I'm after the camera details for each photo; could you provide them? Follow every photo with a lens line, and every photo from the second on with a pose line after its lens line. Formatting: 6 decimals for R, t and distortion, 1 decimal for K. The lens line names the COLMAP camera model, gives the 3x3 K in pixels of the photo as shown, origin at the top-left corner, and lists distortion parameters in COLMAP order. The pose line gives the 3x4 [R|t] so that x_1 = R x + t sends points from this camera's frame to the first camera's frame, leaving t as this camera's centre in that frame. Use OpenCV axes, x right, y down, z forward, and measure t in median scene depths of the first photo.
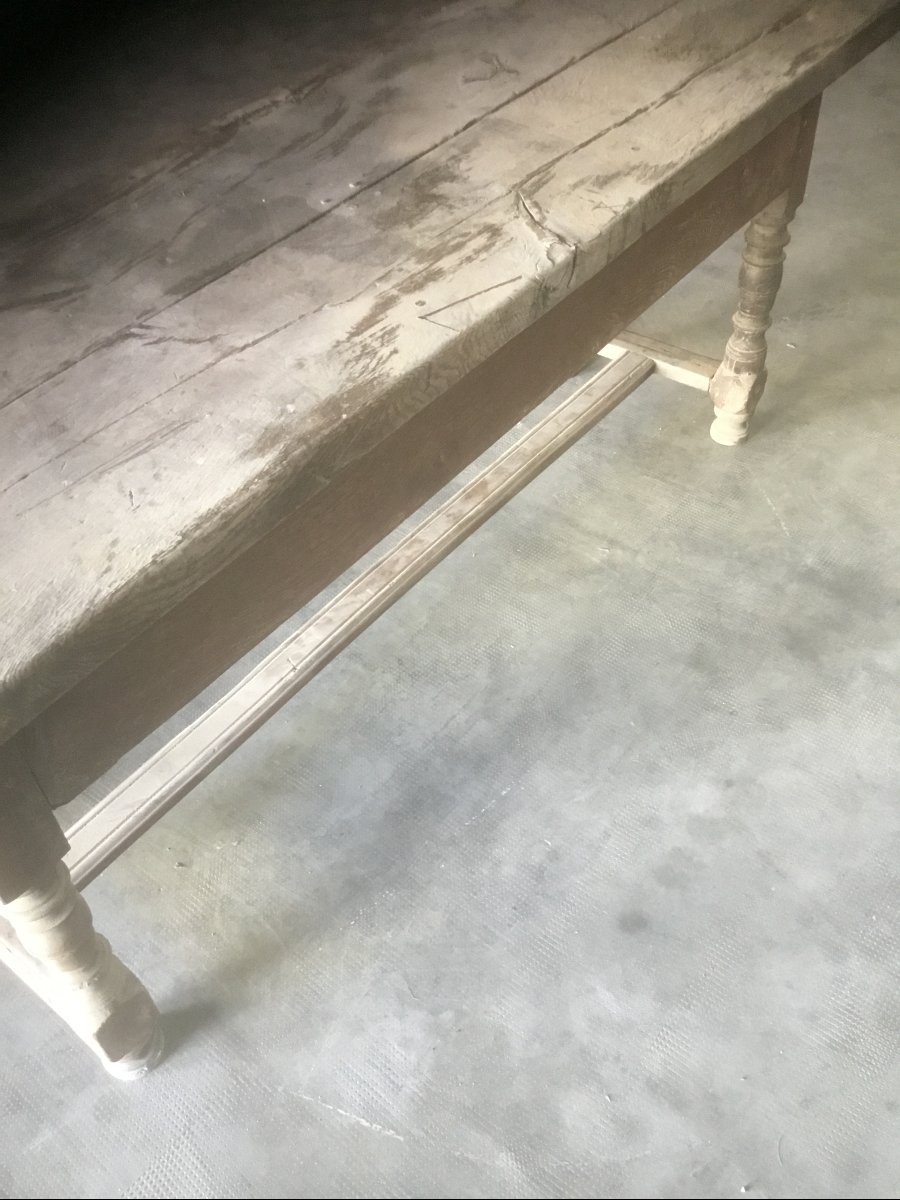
lens RADIAL K [[1084.7, 0, 432.9], [0, 1084.7, 604.1], [0, 0, 1]] dist [0.140222, -0.282469]
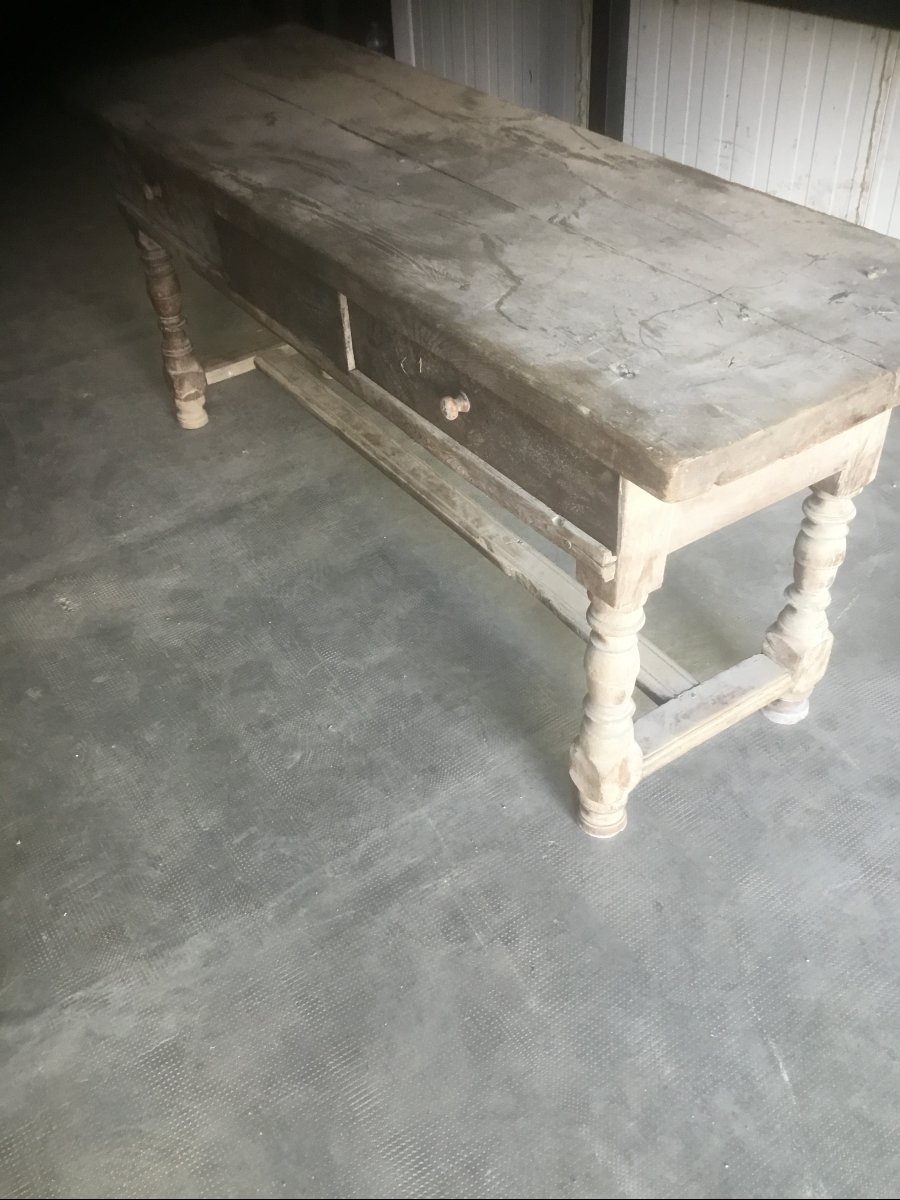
lens RADIAL K [[1079.0, 0, 437.2], [0, 1079.0, 603.4], [0, 0, 1]] dist [0.135594, -0.268326]
pose [[0.306159, -0.587762, 0.748867, -1.657171], [0.714627, 0.661609, 0.227115, -0.356081], [-0.628947, 0.465628, 0.622589, 0.471916]]
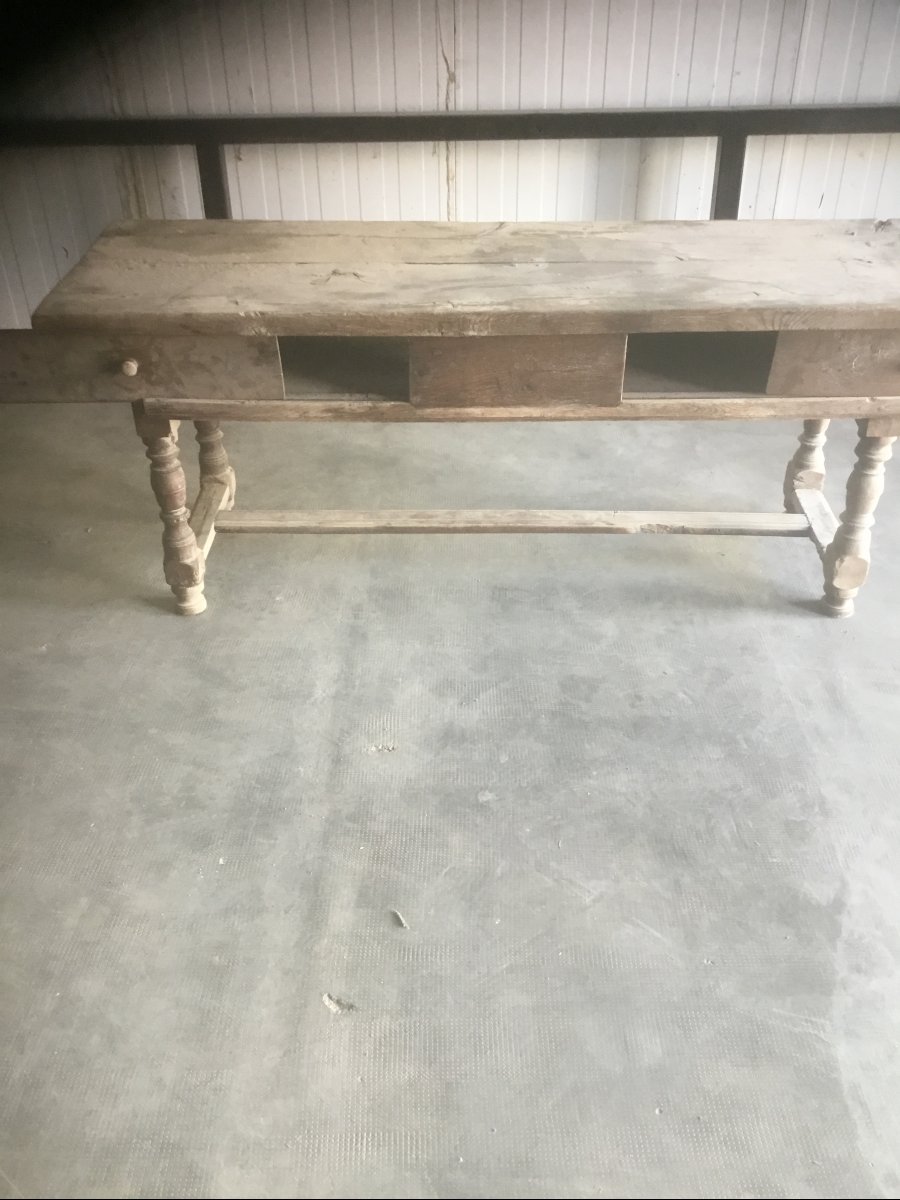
lens RADIAL K [[1084.7, 0, 432.9], [0, 1084.7, 604.1], [0, 0, 1]] dist [0.140222, -0.282469]
pose [[-0.597422, -0.414452, 0.686525, -1.723093], [0.607067, 0.325640, 0.724865, -1.882752], [-0.523982, 0.849816, 0.057056, 1.724083]]
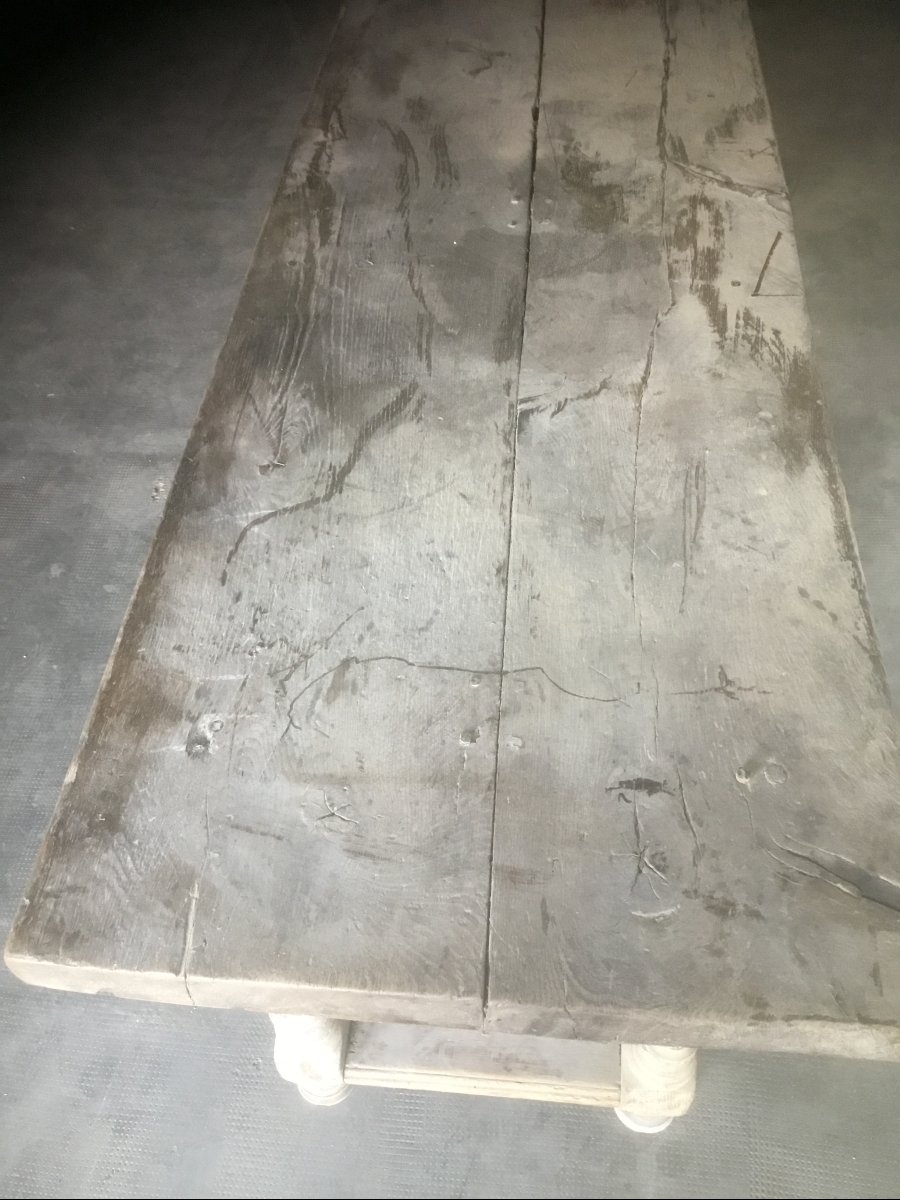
lens RADIAL K [[1084.7, 0, 432.9], [0, 1084.7, 604.1], [0, 0, 1]] dist [0.140222, -0.282469]
pose [[0.839868, -0.406895, 0.359248, -0.755091], [0.393058, 0.912362, 0.114457, -0.236114], [-0.374336, 0.045076, 0.926197, 0.172829]]
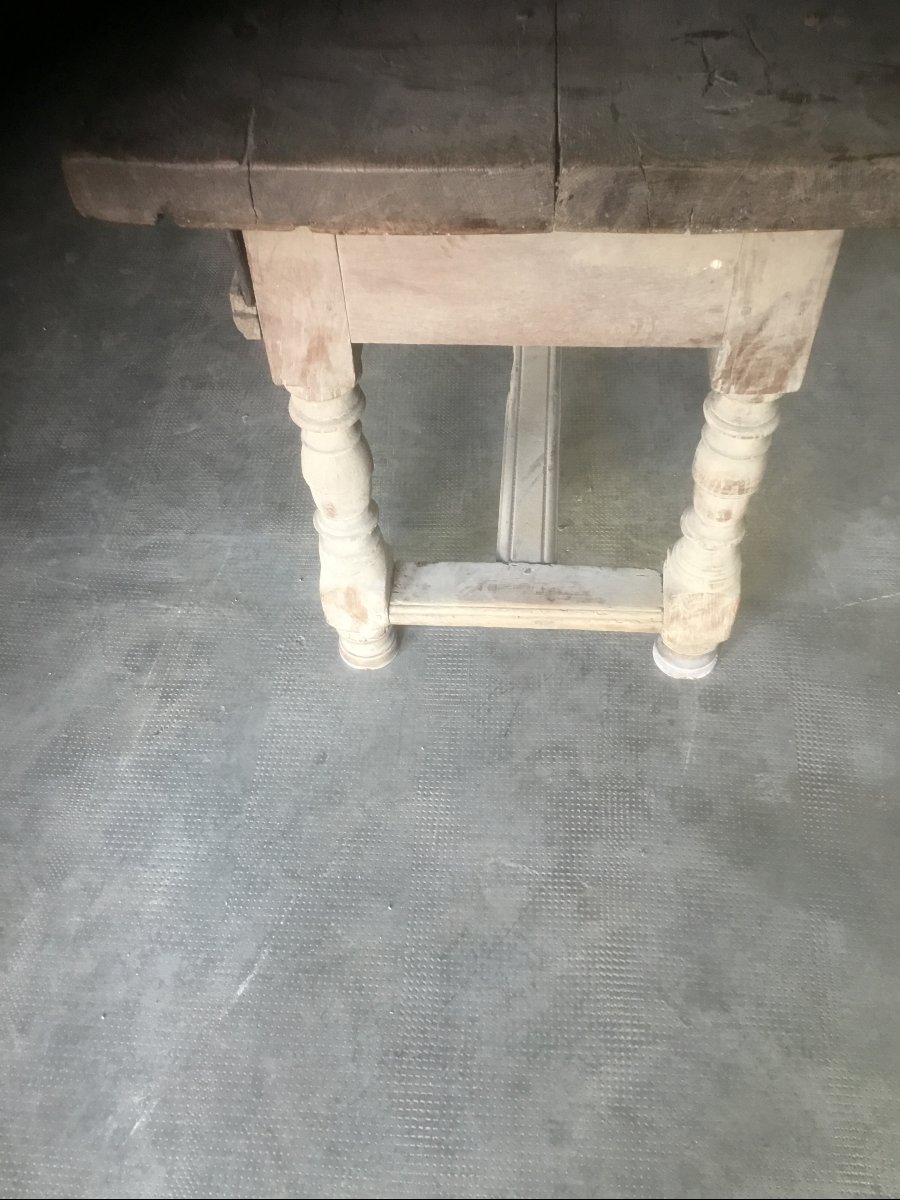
lens RADIAL K [[1079.0, 0, 437.2], [0, 1079.0, 603.4], [0, 0, 1]] dist [0.135594, -0.268326]
pose [[0.828721, -0.442098, 0.343178, -0.967577], [0.415034, 0.896832, 0.153099, 0.149582], [-0.375458, 0.015555, 0.926709, 0.218076]]
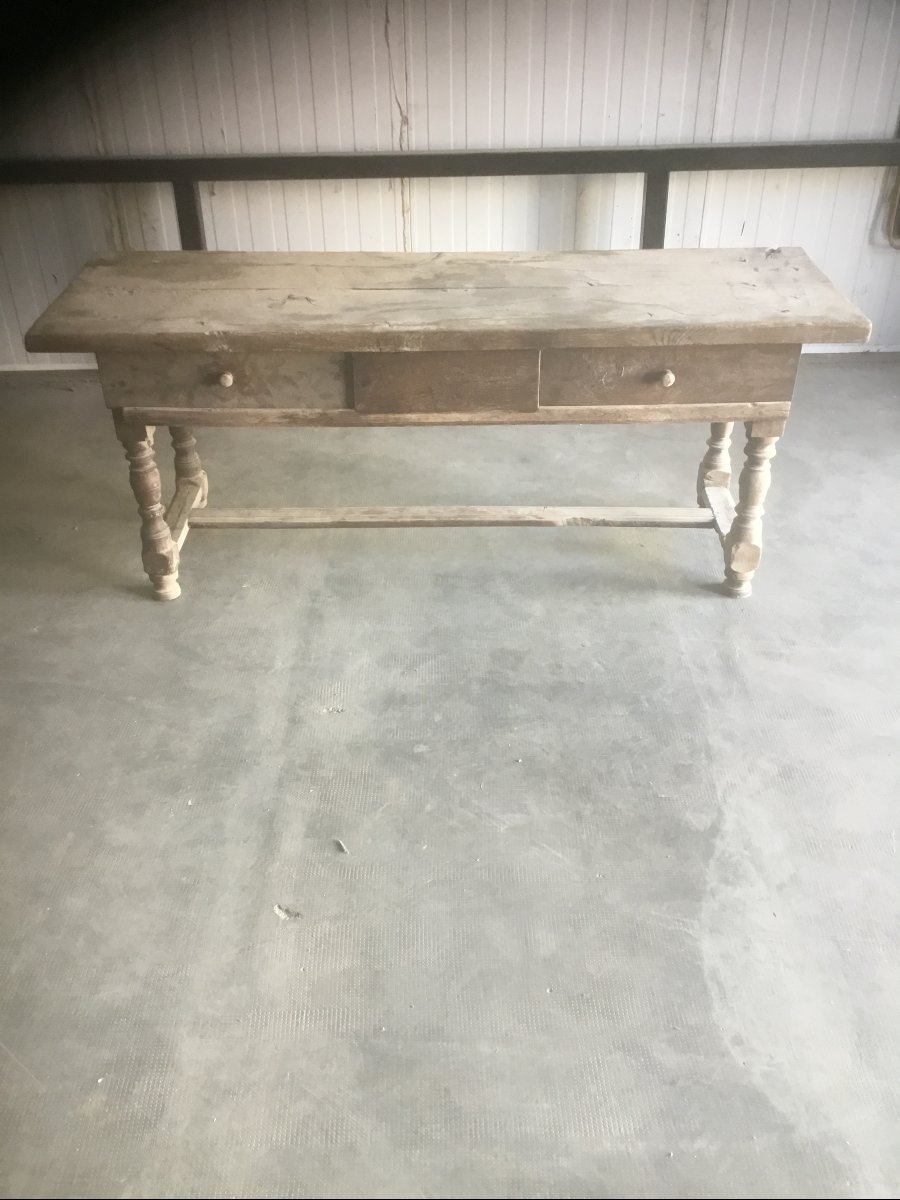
lens RADIAL K [[1084.7, 0, 432.9], [0, 1084.7, 604.1], [0, 0, 1]] dist [0.140222, -0.282469]
pose [[-0.605676, -0.397584, 0.689263, -2.026890], [0.604035, 0.334143, 0.723526, -2.009831], [-0.517975, 0.854562, 0.037772, 1.725219]]
